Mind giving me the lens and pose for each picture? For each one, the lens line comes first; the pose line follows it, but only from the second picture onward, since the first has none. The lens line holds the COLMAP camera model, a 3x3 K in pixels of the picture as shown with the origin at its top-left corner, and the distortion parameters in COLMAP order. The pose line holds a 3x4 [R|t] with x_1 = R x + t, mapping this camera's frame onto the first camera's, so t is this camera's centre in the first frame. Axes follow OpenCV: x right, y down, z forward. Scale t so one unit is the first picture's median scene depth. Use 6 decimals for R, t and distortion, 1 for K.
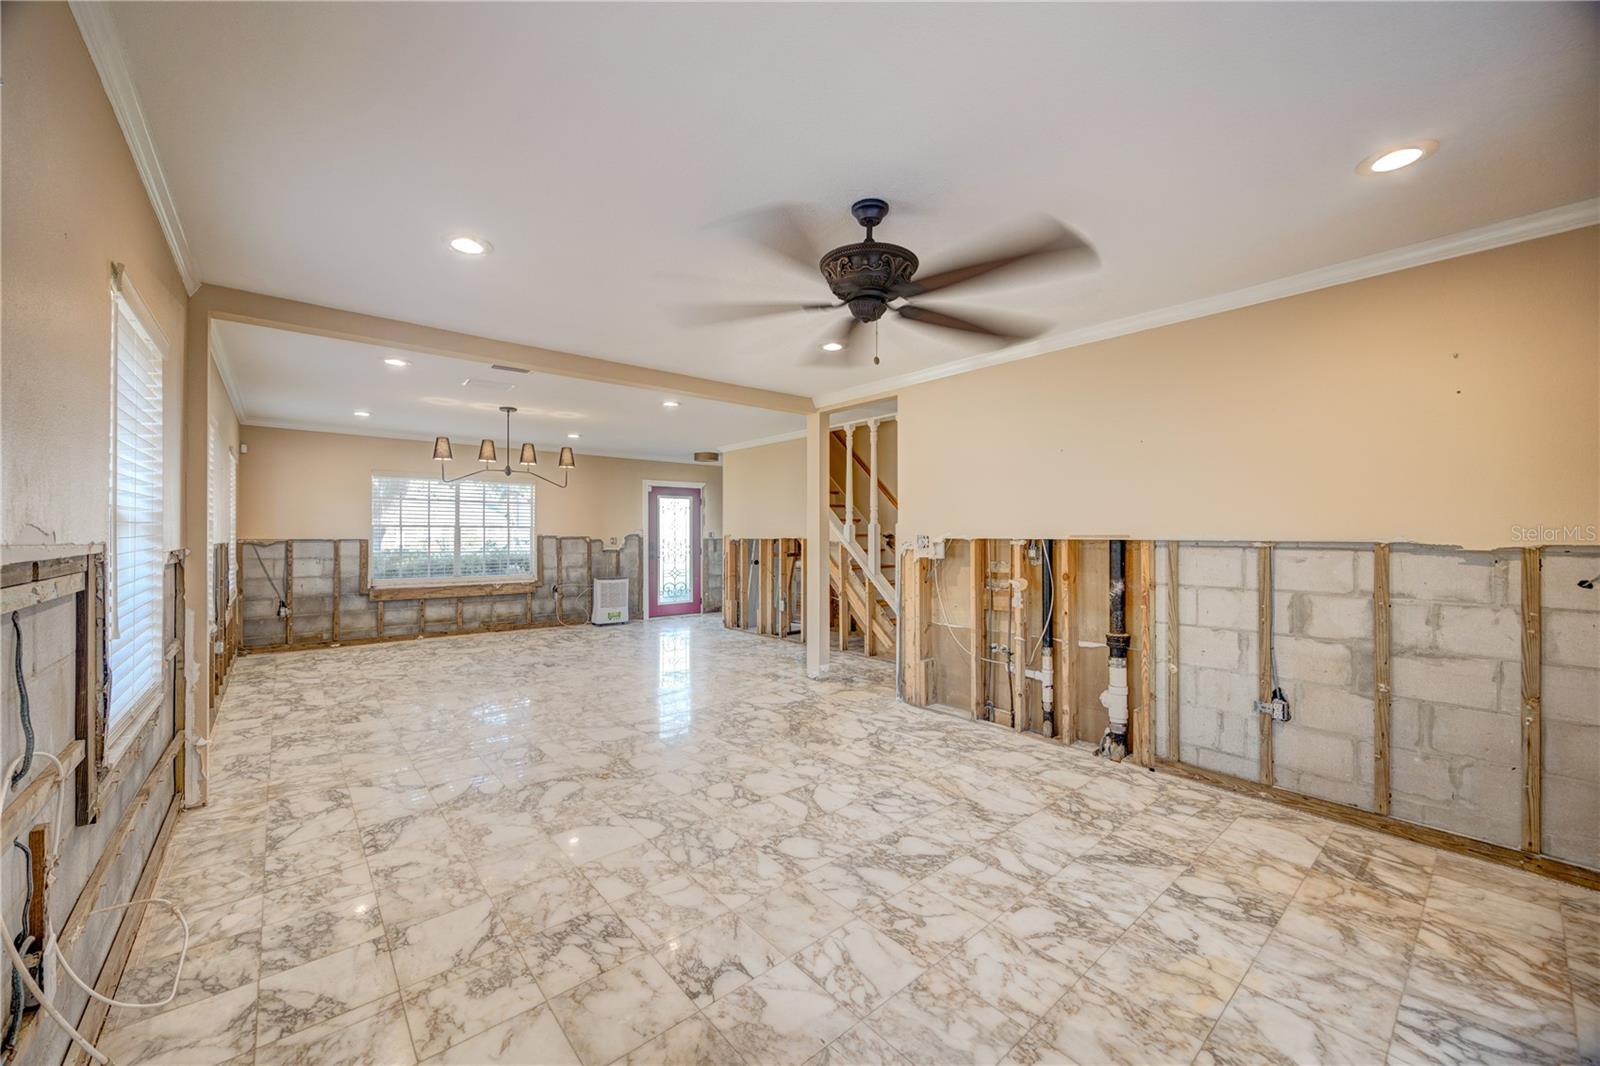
lens RADIAL K [[608.9, 0, 799.1], [0, 608.9, 530.2], [0, 0, 1]] dist [-0.005704, 0.000376]
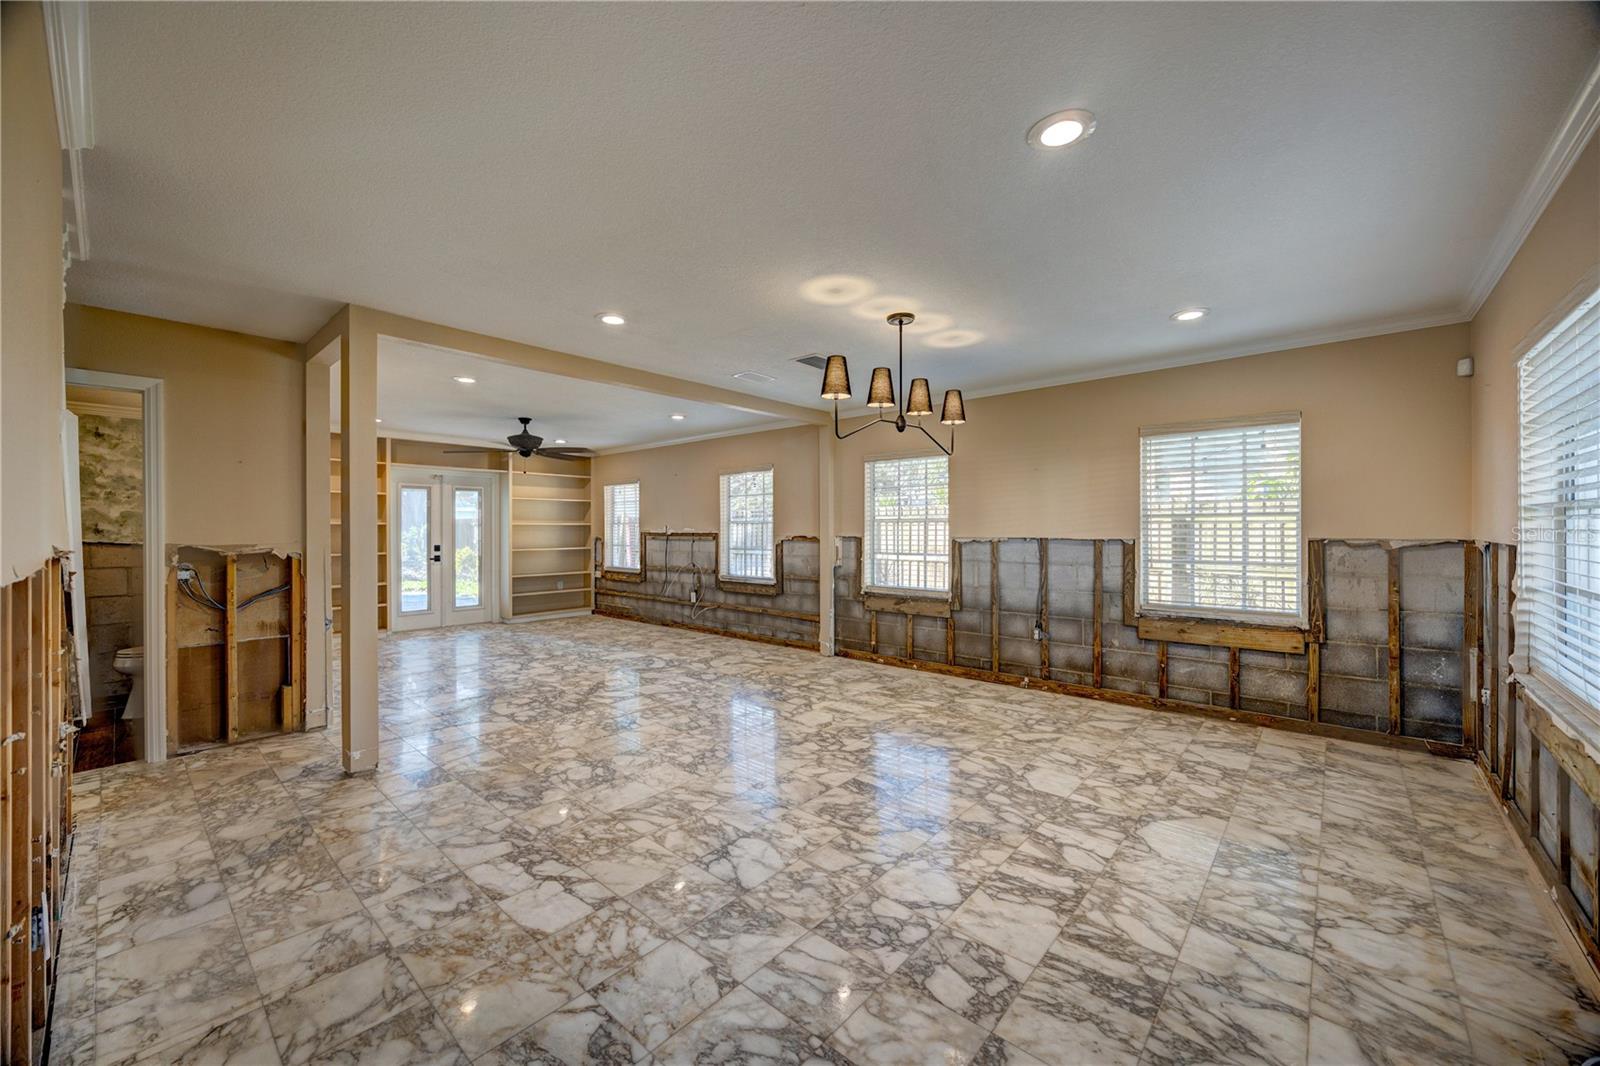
lens RADIAL K [[608.9, 0, 806.4], [0, 608.9, 531.5], [0, 0, 1]] dist [-0.005704, 0.000376]
pose [[-0.988507, 0.000871, -0.151172, -0.517692], [0.000621, 0.999998, 0.001703, 0.007415], [0.151173, 0.001590, -0.988506, 2.724004]]
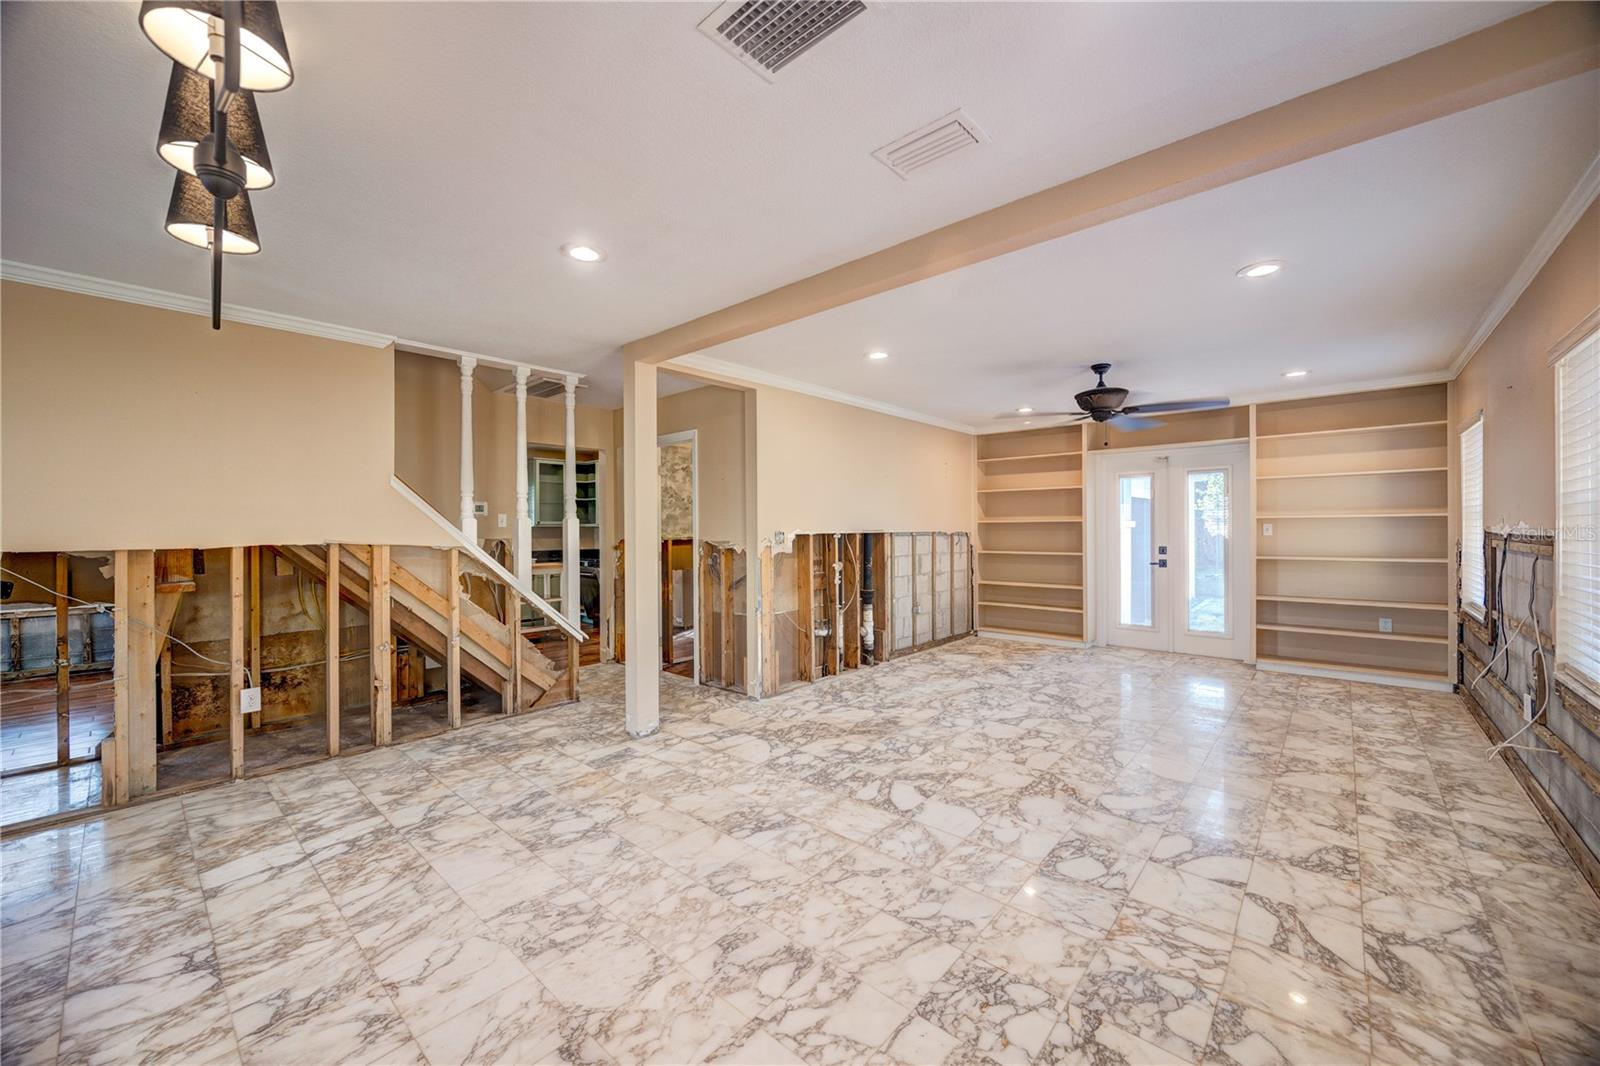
lens RADIAL K [[608.9, 0, 798.1], [0, 608.9, 528.9], [0, 0, 1]] dist [-0.005704, 0.000376]
pose [[-0.136442, 0.000681, 0.990648, -1.153911], [0.004939, 0.999988, -0.000007, 0.004599], [-0.990636, 0.004892, -0.136443, 1.499303]]
